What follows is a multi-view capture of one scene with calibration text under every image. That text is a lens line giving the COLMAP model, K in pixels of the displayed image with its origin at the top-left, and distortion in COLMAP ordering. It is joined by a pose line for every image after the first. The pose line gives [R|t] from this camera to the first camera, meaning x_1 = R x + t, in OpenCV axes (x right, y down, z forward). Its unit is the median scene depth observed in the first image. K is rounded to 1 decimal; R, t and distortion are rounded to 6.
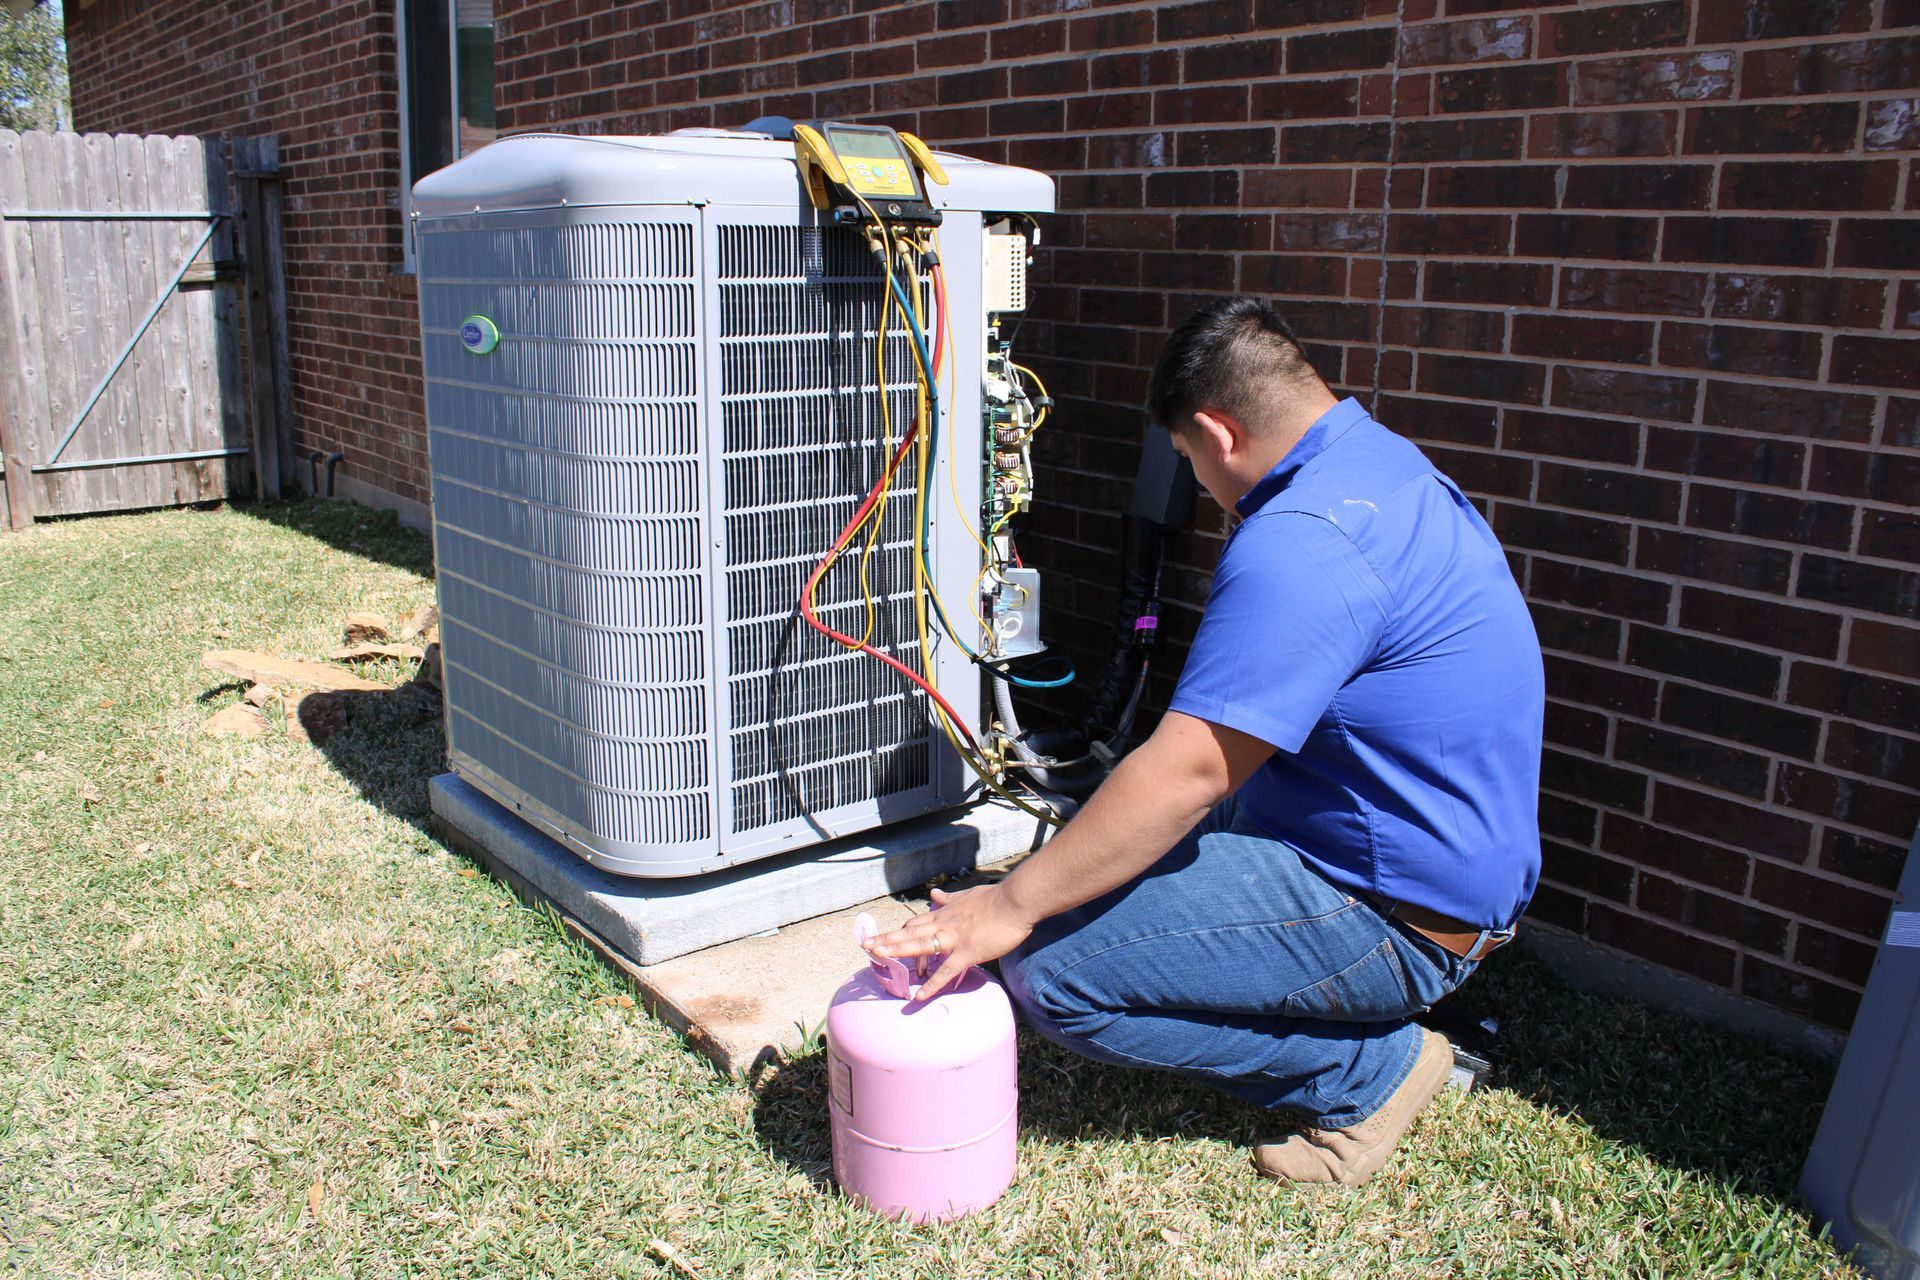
lens RADIAL K [[1605.7, 0, 940.9], [0, 1605.7, 642.2], [0, 0, 1]] dist [-0.156337, 0.135492]
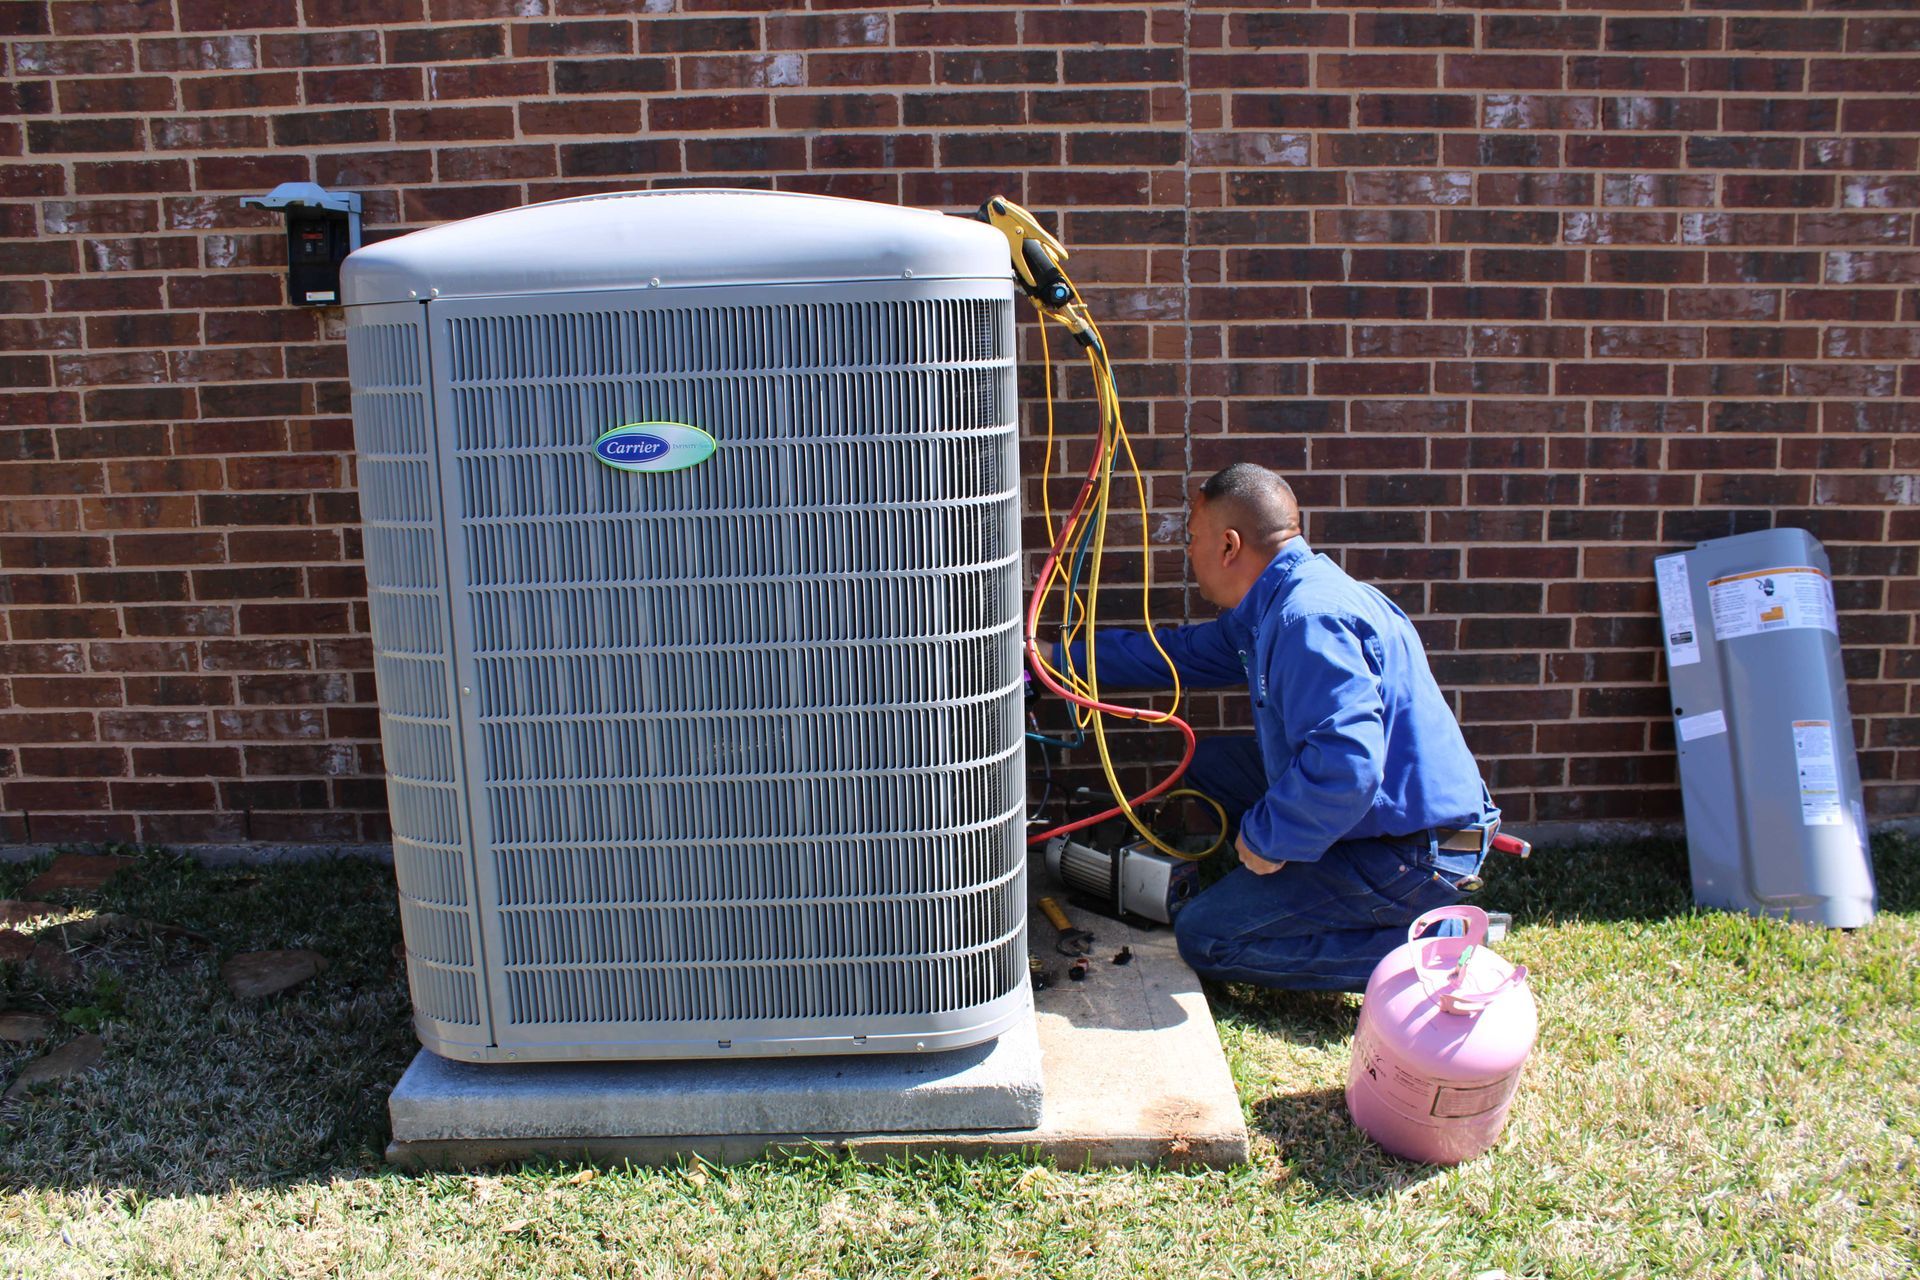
lens RADIAL K [[1605.7, 0, 959.3], [0, 1605.7, 649.1], [0, 0, 1]] dist [-0.156337, 0.135492]
pose [[0.606997, -0.176831, 0.774781, -0.865481], [0.215578, 0.975012, 0.053638, -0.115866], [-0.764906, 0.134467, 0.629950, 0.444743]]
